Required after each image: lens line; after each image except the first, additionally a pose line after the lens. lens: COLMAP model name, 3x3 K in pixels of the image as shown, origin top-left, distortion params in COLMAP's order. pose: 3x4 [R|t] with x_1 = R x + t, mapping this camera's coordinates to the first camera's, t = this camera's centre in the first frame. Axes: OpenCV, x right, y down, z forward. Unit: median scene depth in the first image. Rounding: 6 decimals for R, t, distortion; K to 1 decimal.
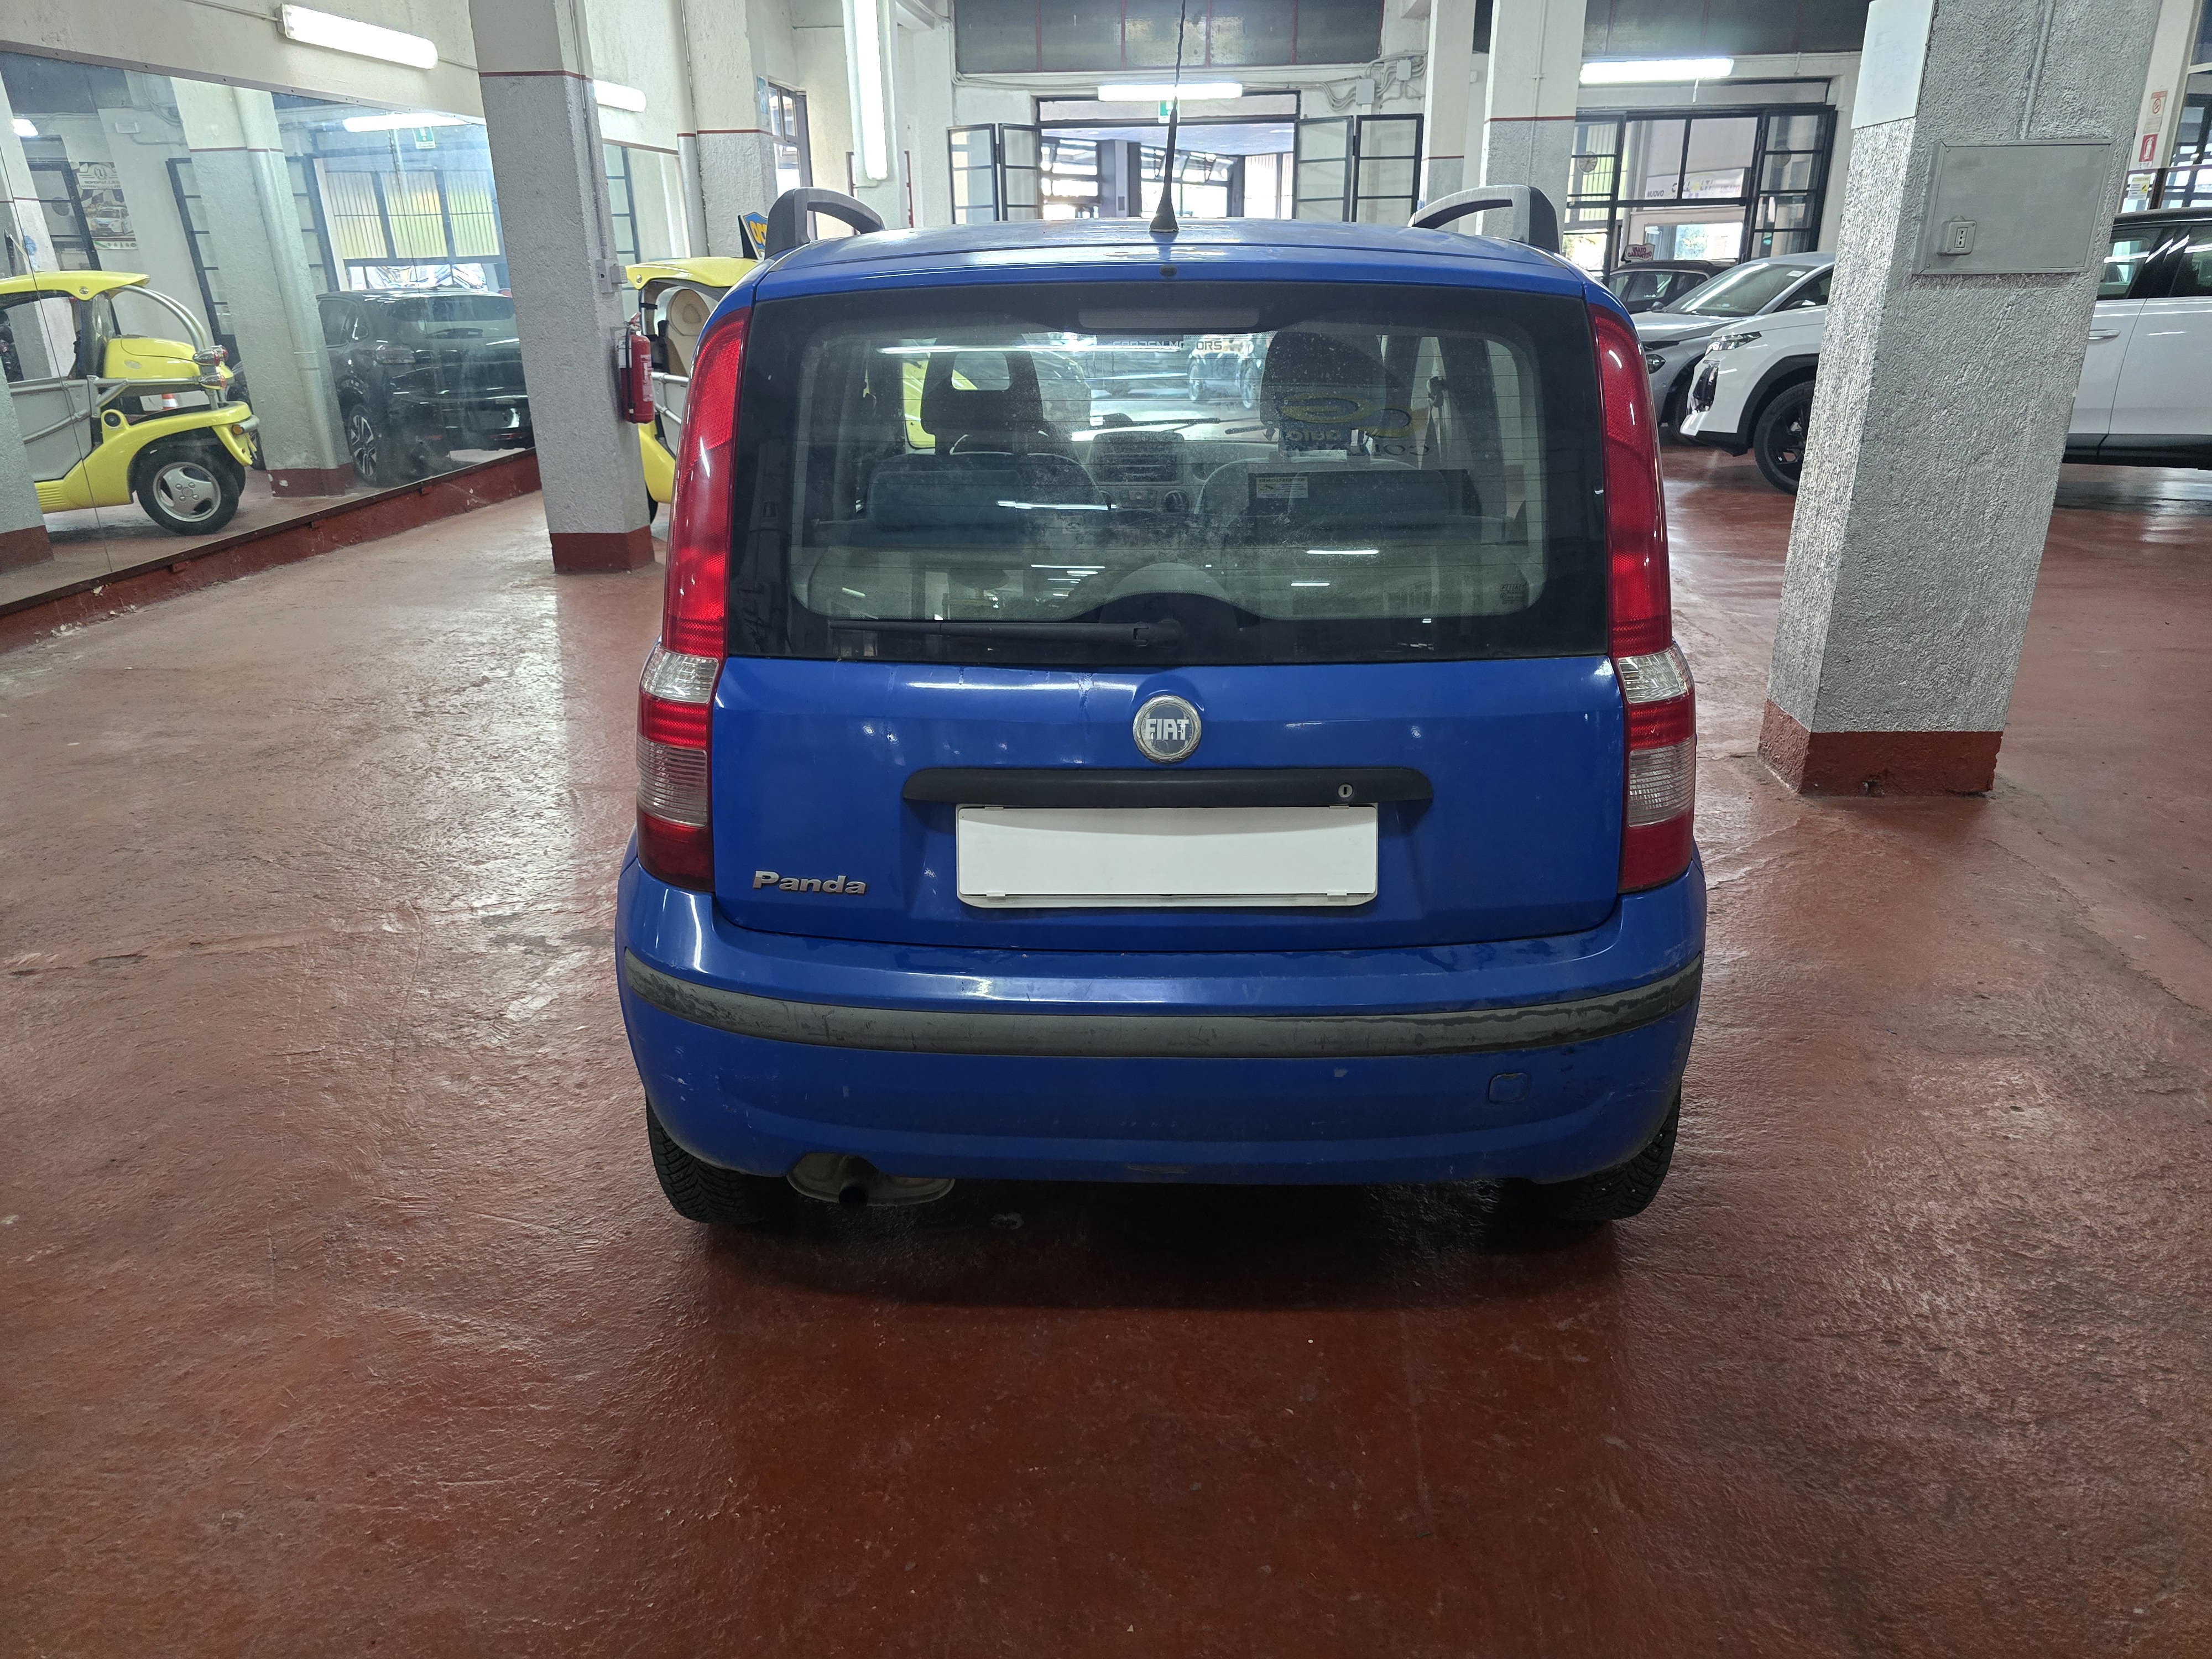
lens RADIAL K [[1517.6, 0, 1106.0], [0, 1517.6, 829.5], [0, 0, 1]] dist [0.049953, -0.041780]
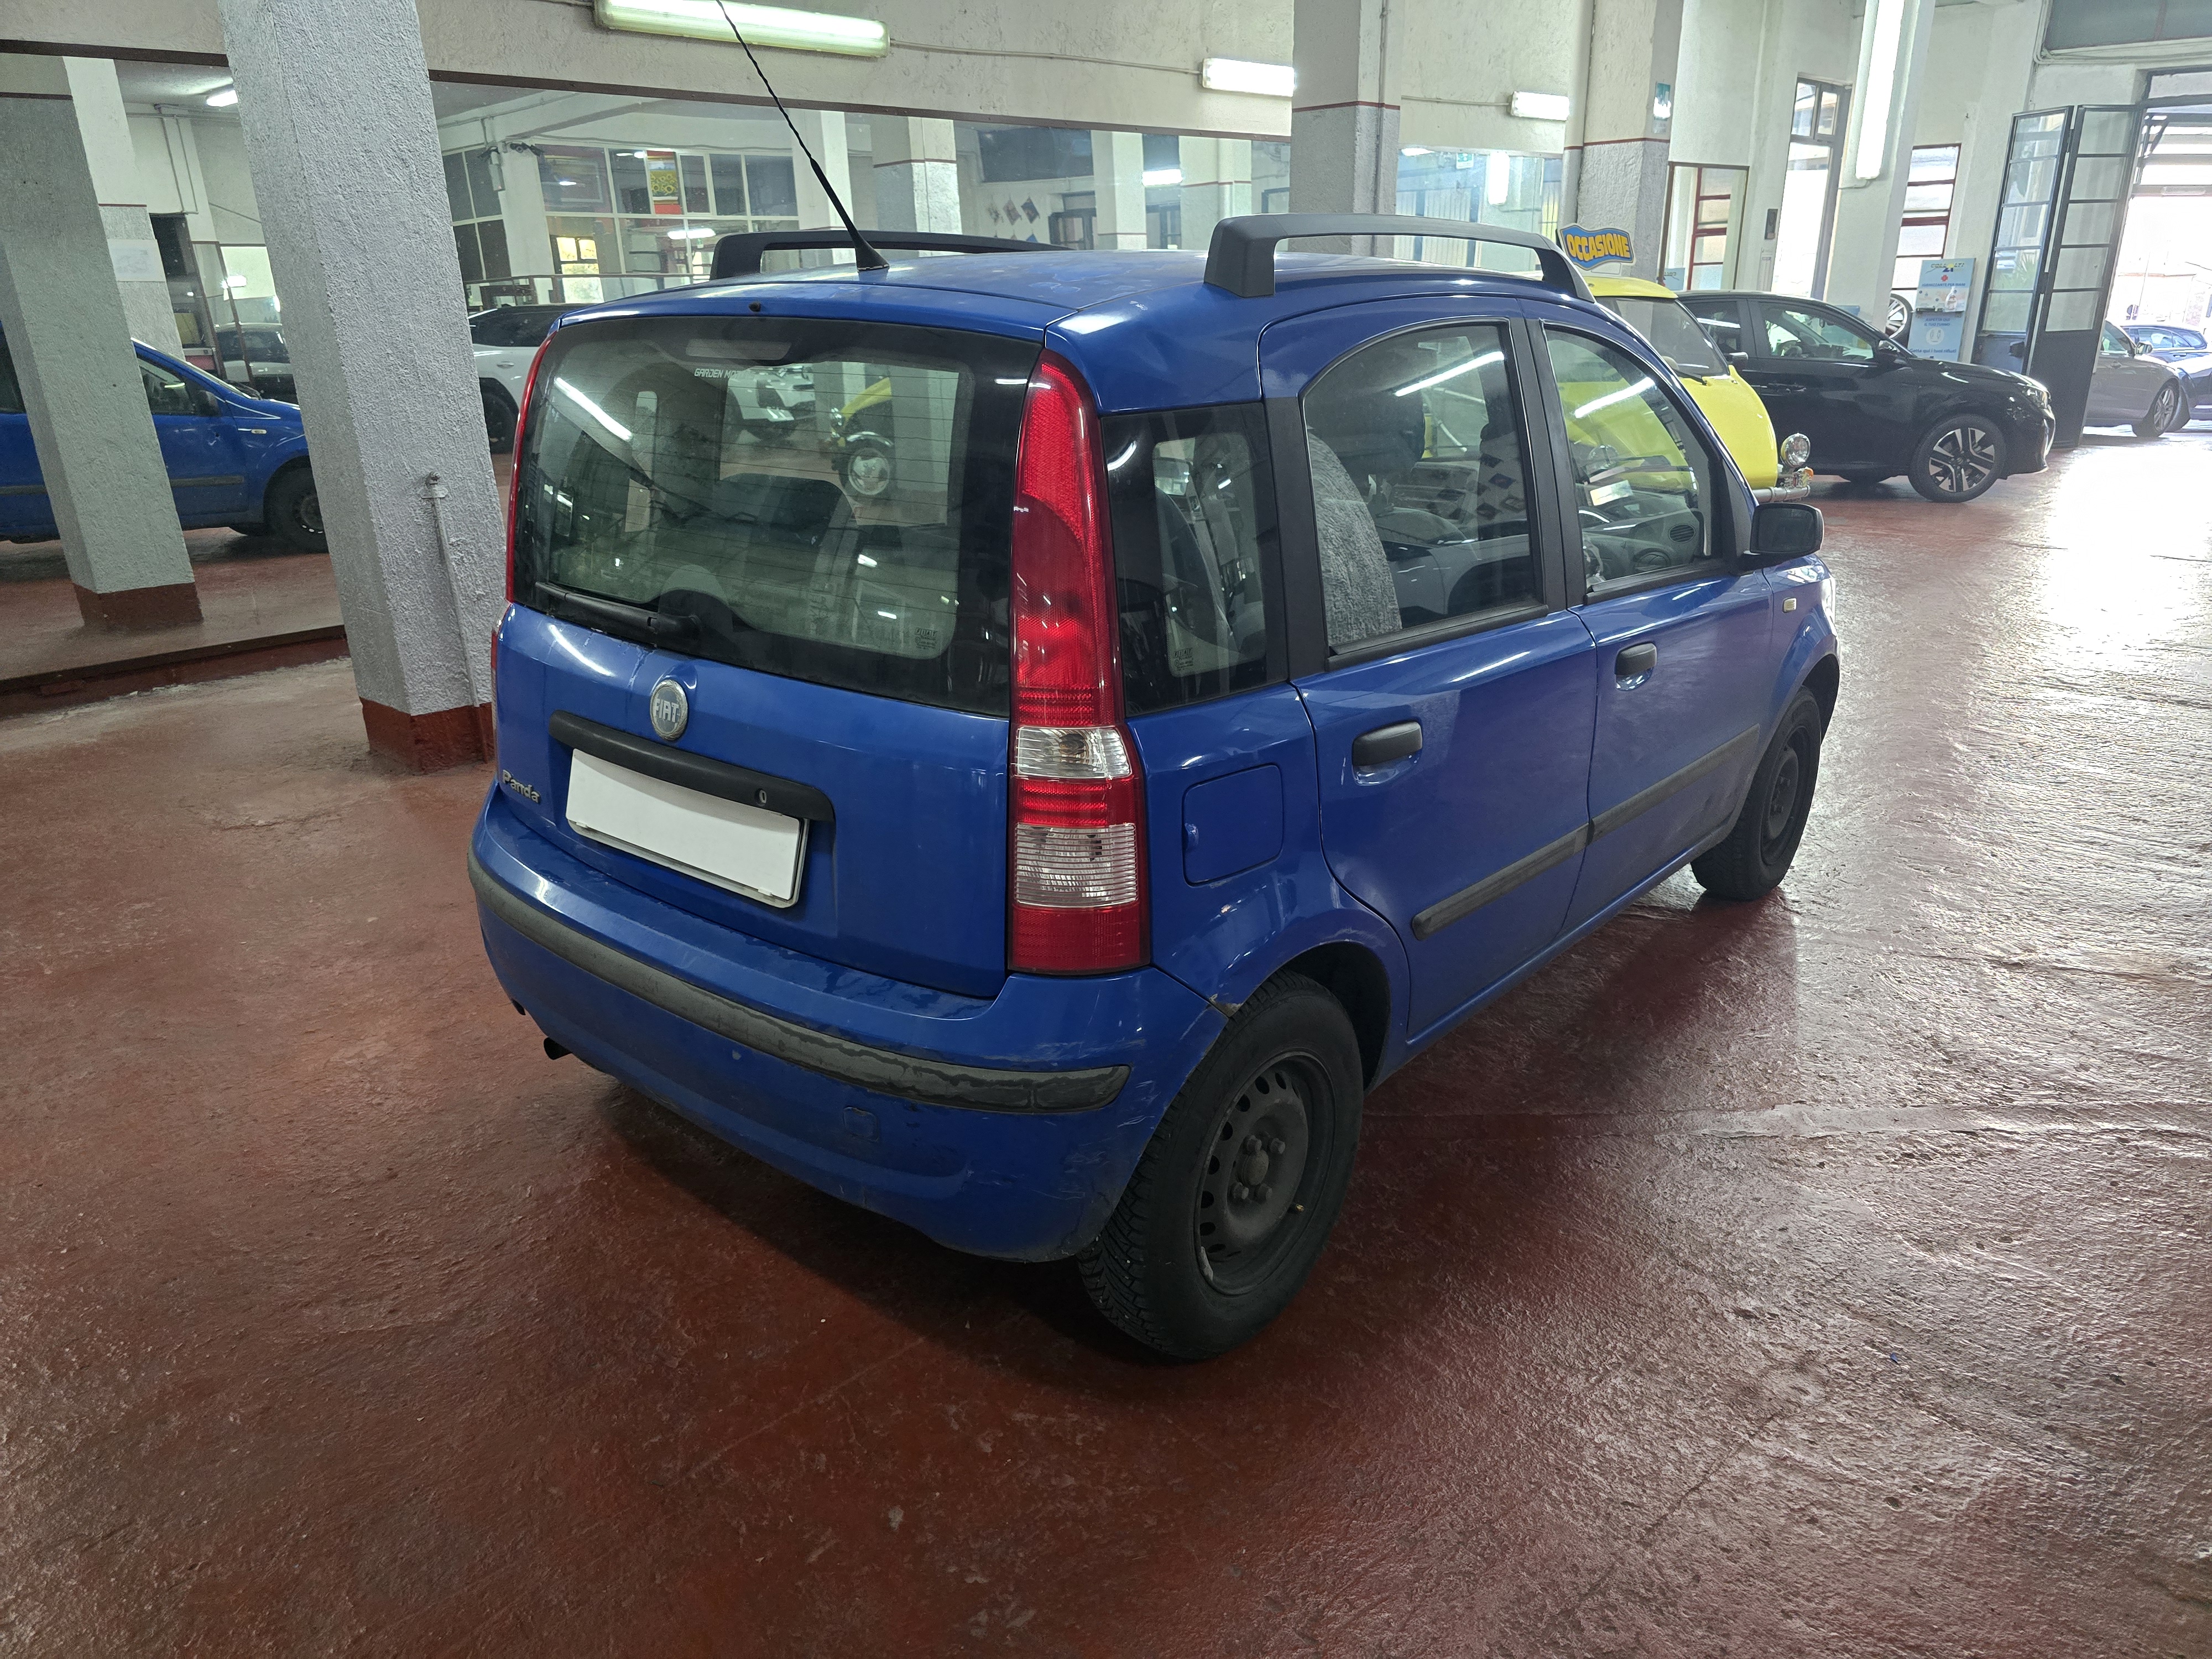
lens RADIAL K [[1517.6, 0, 1106.0], [0, 1517.6, 829.5], [0, 0, 1]] dist [0.049953, -0.041780]
pose [[0.776615, 0.214493, -0.592336, 0.931281], [-0.217068, 0.973784, 0.068021, -0.120616], [0.591397, 0.075751, 0.802815, 0.275462]]
